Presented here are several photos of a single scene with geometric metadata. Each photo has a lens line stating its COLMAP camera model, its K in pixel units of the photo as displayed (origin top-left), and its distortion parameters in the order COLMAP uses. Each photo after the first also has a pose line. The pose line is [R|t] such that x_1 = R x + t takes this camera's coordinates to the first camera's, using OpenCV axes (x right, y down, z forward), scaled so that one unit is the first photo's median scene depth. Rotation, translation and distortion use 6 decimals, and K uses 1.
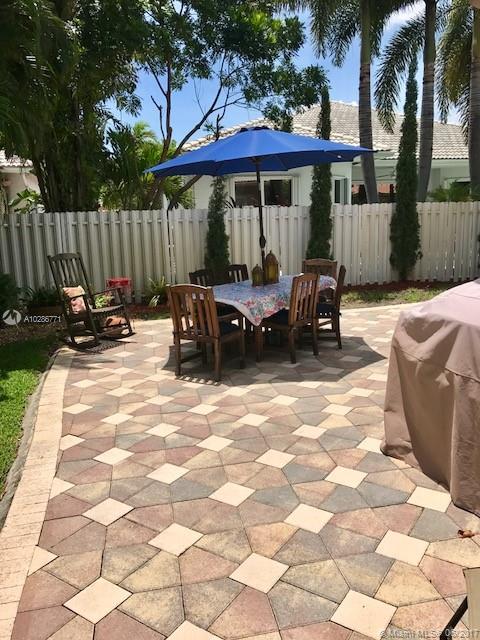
lens RADIAL K [[528.4, 0, 237.3], [0, 528.4, 317.9], [0, 0, 1]] dist [0.040469, -0.024528]
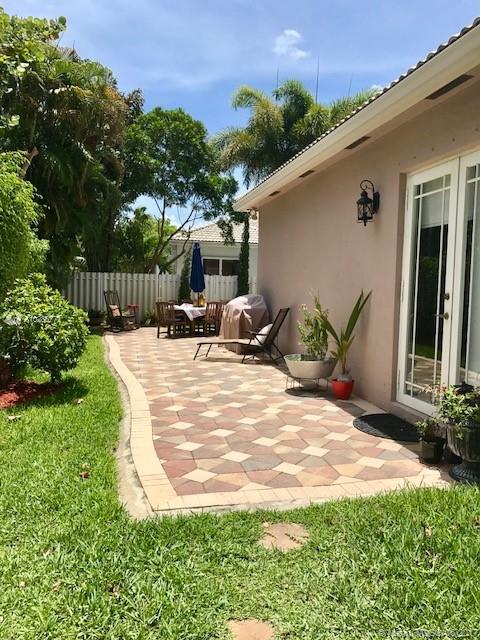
lens RADIAL K [[528.4, 0, 241.1], [0, 528.4, 321.7], [0, 0, 1]] dist [0.040469, -0.024528]
pose [[0.998345, 0.049663, 0.029001, 0.101170], [-0.045716, 0.991260, -0.123749, 0.161996], [-0.034893, 0.122219, 0.991890, -0.757363]]
